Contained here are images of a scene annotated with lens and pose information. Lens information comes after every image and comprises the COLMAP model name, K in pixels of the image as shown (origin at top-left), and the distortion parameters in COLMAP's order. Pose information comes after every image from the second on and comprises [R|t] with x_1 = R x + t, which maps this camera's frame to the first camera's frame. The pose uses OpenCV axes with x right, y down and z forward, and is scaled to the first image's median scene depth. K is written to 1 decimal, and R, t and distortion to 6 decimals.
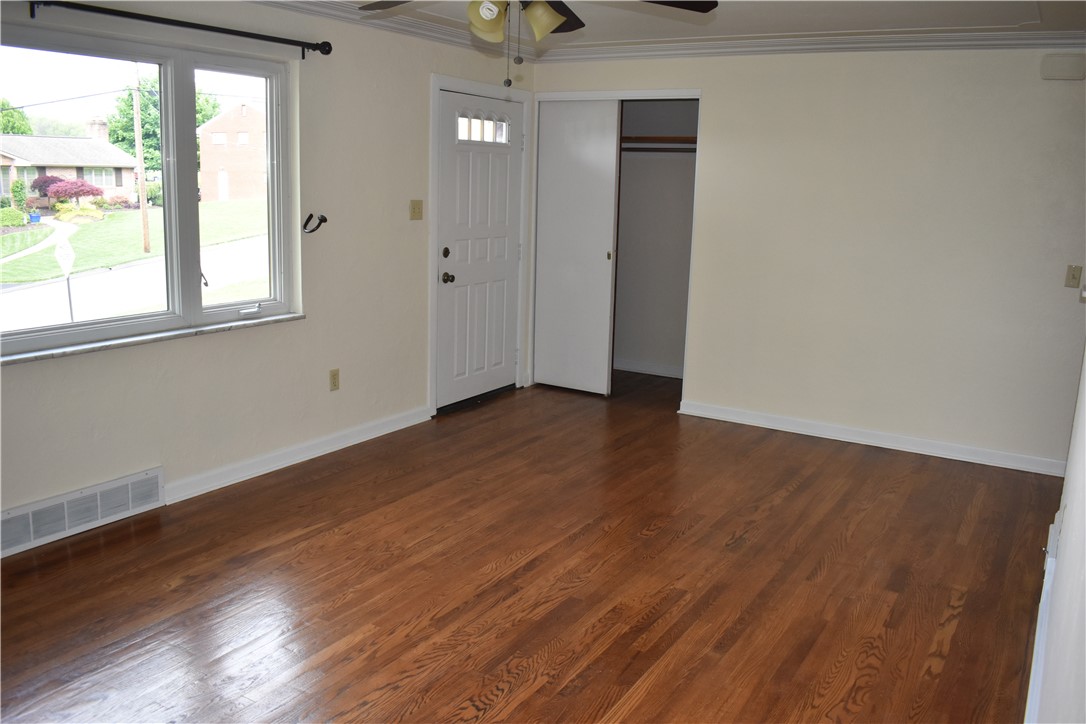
lens RADIAL K [[899.3, 0, 548.5], [0, 899.3, 357.9], [0, 0, 1]] dist [-0.095828, 0.010320]
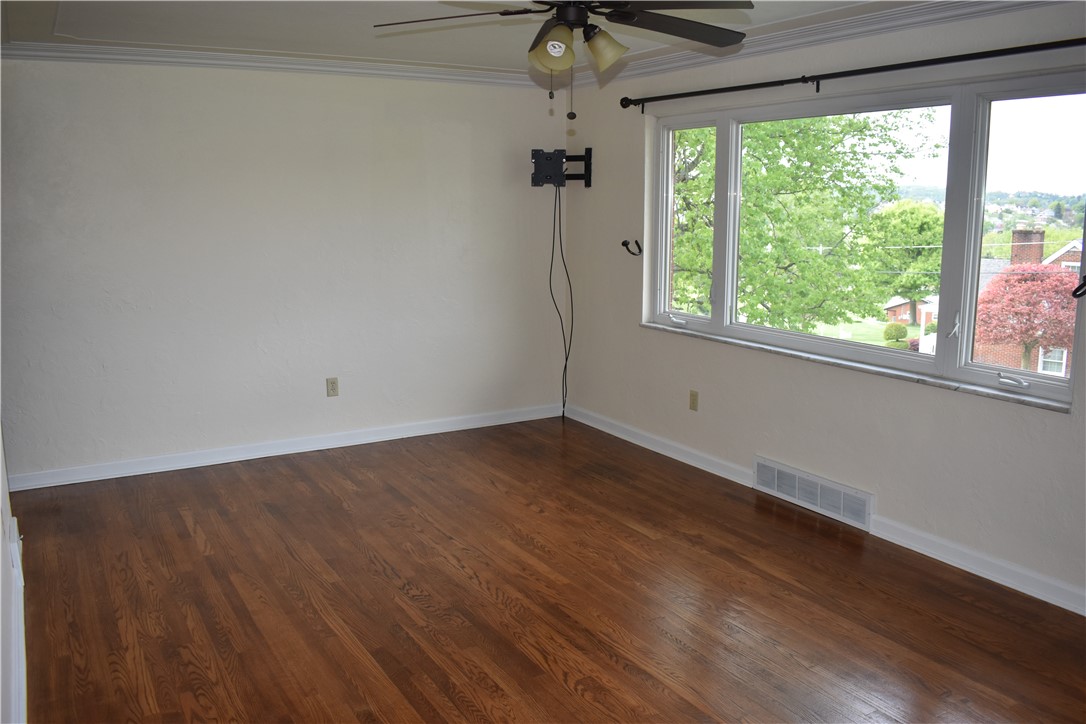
lens RADIAL K [[899.3, 0, 548.5], [0, 899.3, 357.9], [0, 0, 1]] dist [-0.095828, 0.010320]
pose [[-0.468672, 0.118611, -0.875373, 0.724401], [-0.189589, 0.954348, 0.230818, -0.227877], [0.862788, 0.274139, -0.424789, 1.223337]]
